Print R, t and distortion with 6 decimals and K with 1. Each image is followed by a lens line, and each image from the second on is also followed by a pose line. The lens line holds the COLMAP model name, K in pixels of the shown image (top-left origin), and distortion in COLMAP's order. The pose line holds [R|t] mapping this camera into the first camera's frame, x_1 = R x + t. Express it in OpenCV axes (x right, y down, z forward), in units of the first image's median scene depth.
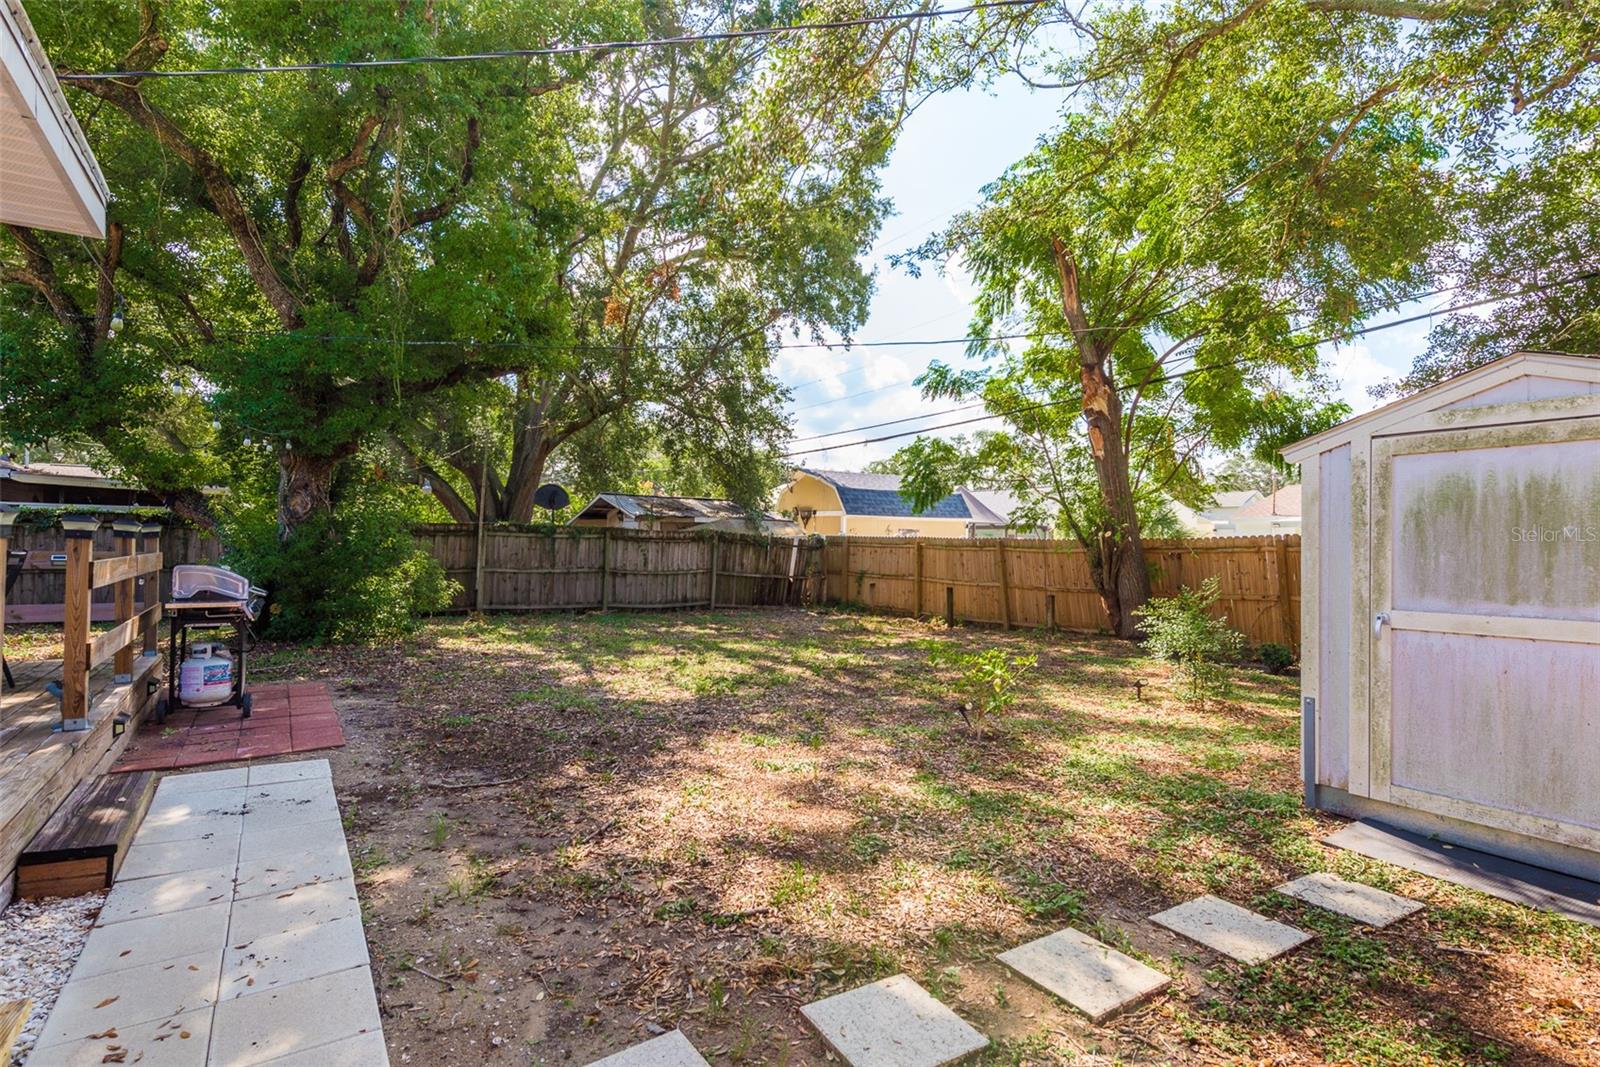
lens RADIAL K [[788.2, 0, 800.0], [0, 788.2, 533.5], [0, 0, 1]] dist [0.002200, 0.000094]
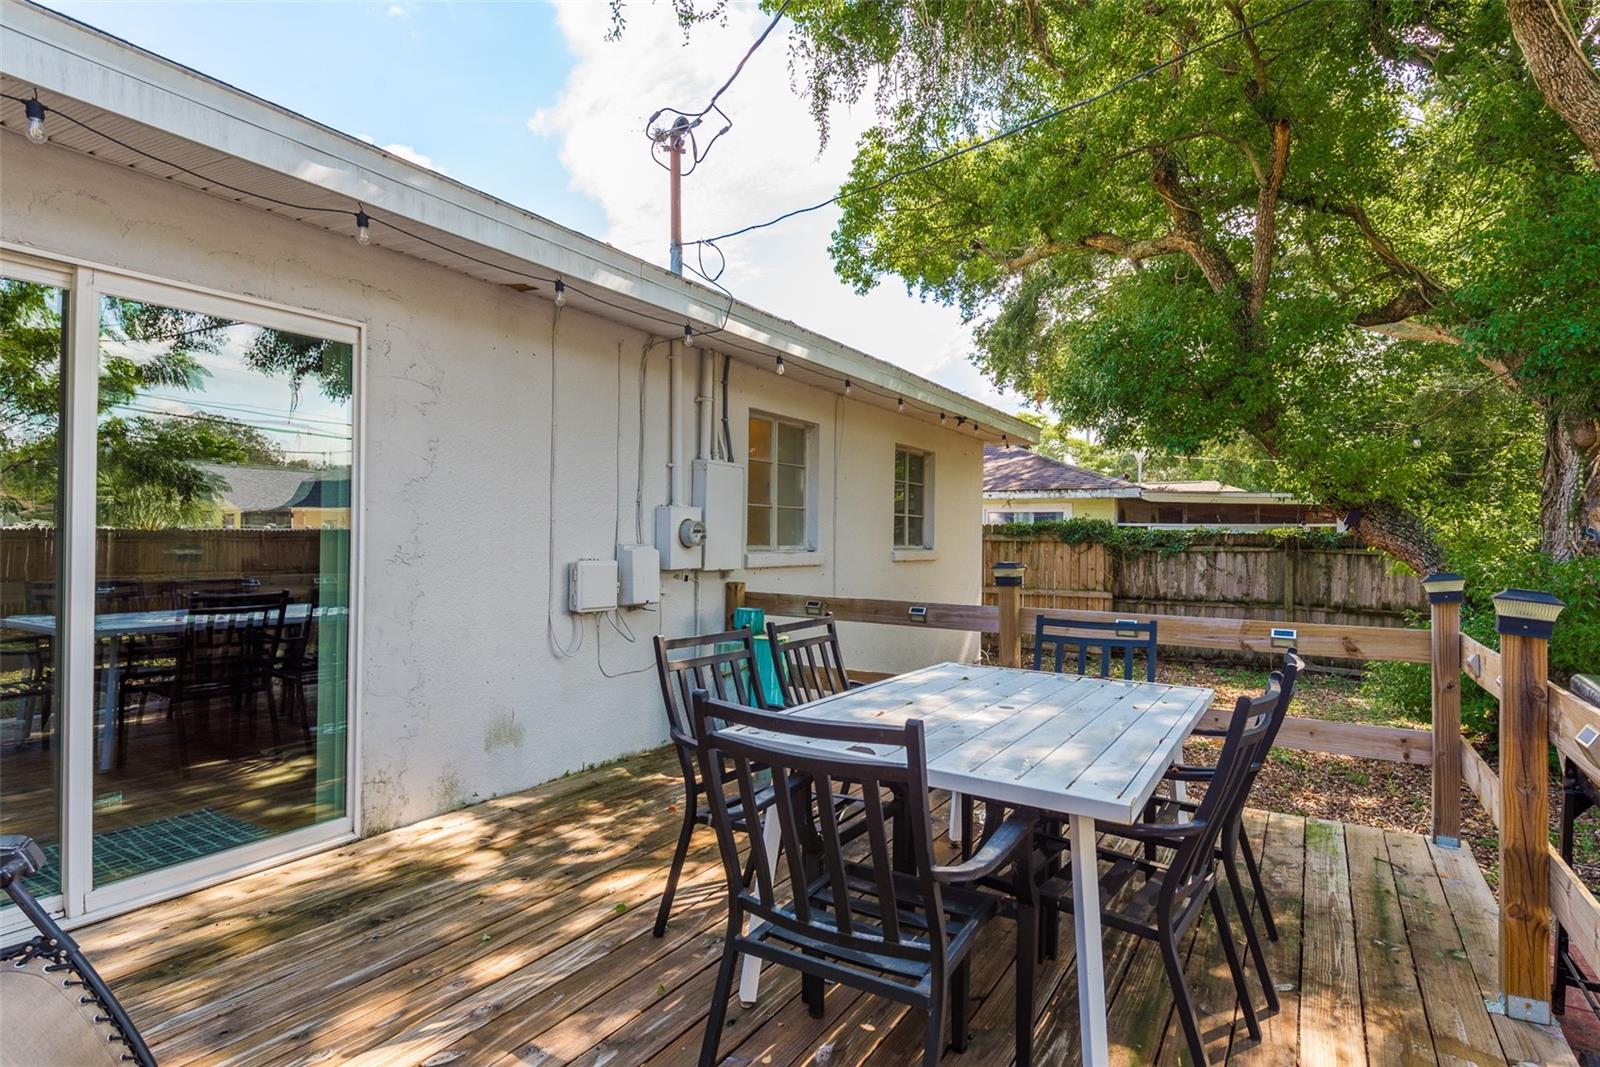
lens RADIAL K [[844.8, 0, 800.0], [0, 844.8, 533.5], [0, 0, 1]] dist [0.016826, -0.011900]
pose [[0.422996, -0.013760, -0.906027, -0.203953], [0.005257, 0.999905, -0.012732, -0.013331], [0.906116, 0.000622, 0.423028, 0.165071]]
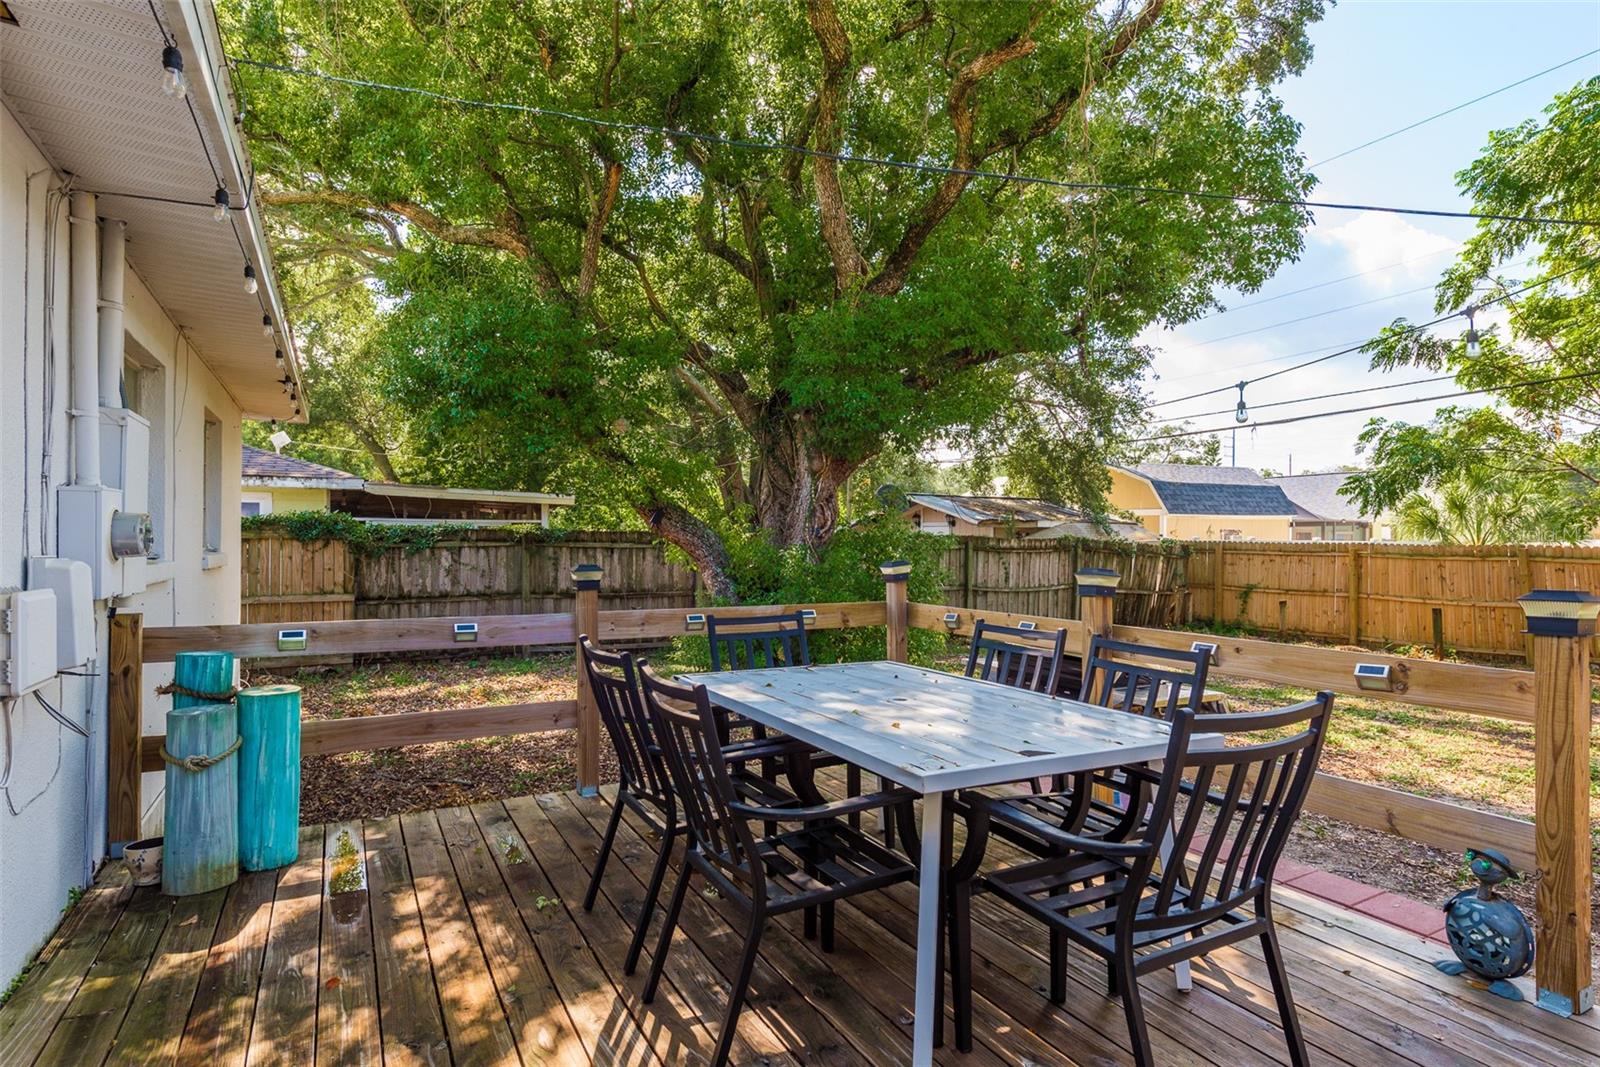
lens RADIAL K [[844.8, 0, 800.0], [0, 844.8, 533.5], [0, 0, 1]] dist [0.016826, -0.011900]
pose [[0.995353, -0.011132, -0.095646, -0.331573], [0.011656, 0.999920, 0.004921, -0.016600], [0.095583, -0.006013, 0.995403, 0.099269]]
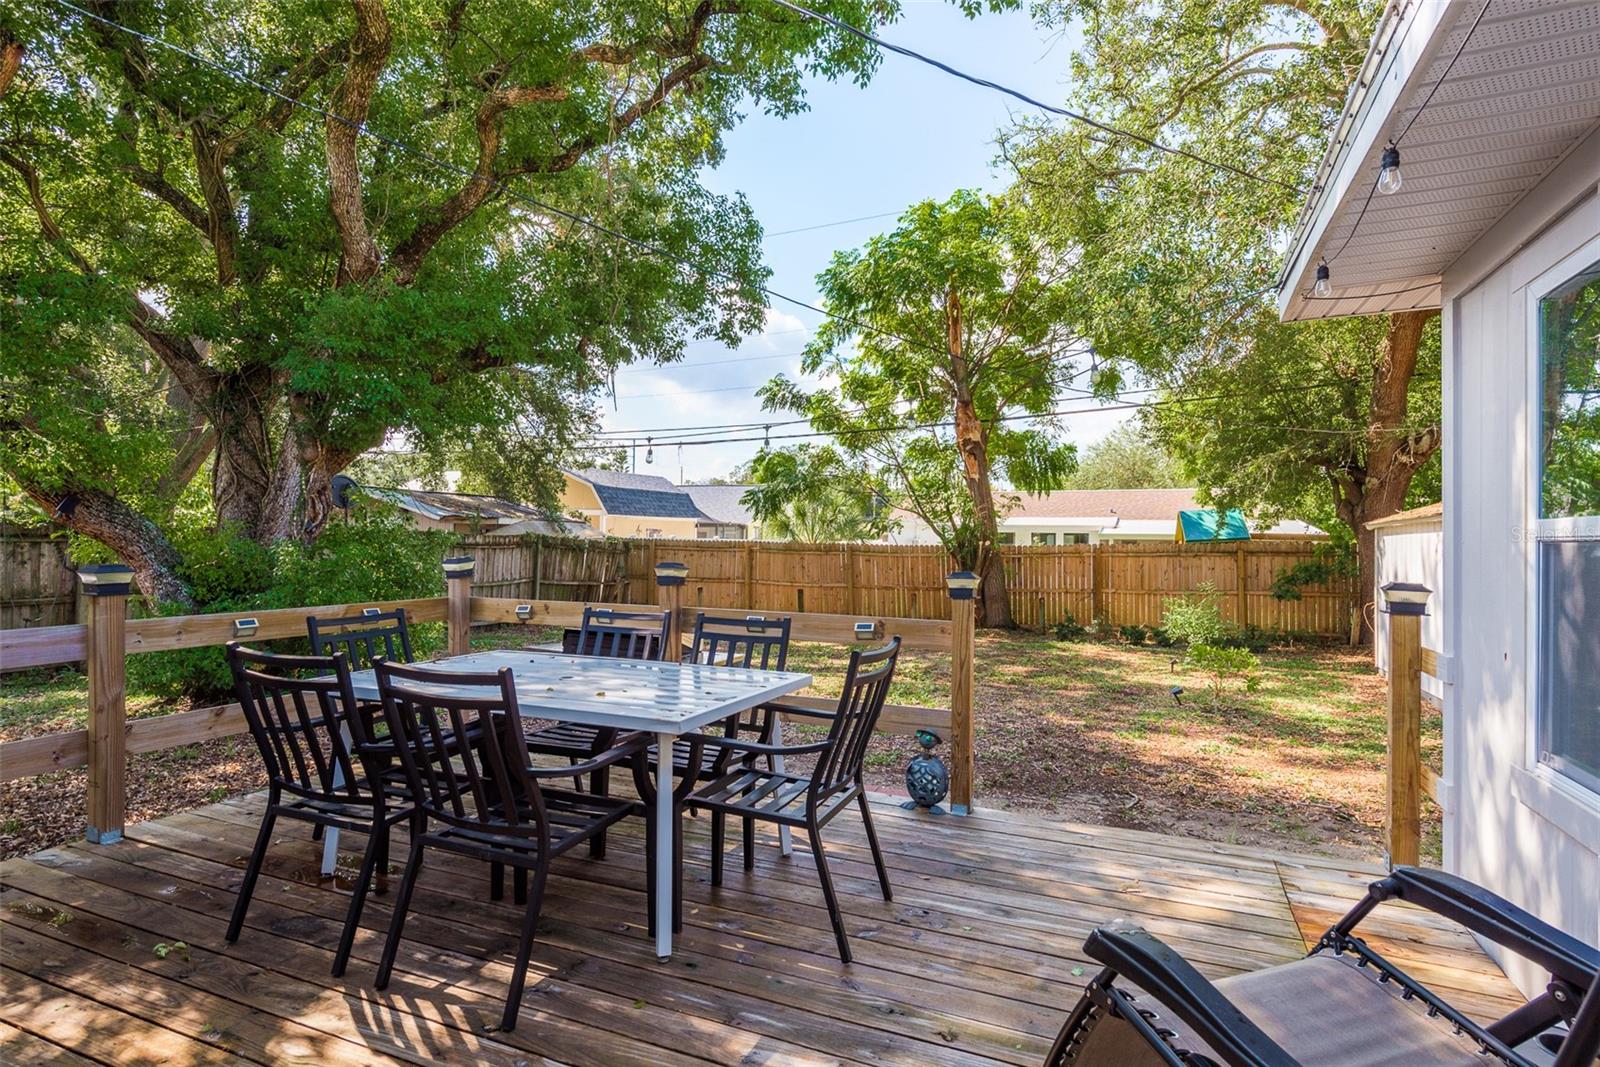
lens RADIAL K [[805.3, 0, 800.0], [0, 805.3, 533.5], [0, 0, 1]] dist [0.002493, 0.000133]
pose [[0.835078, 0.001794, 0.550128, -0.383740], [-0.009178, 0.999901, 0.010672, -0.018130], [-0.550055, -0.013961, 0.835012, 0.084717]]
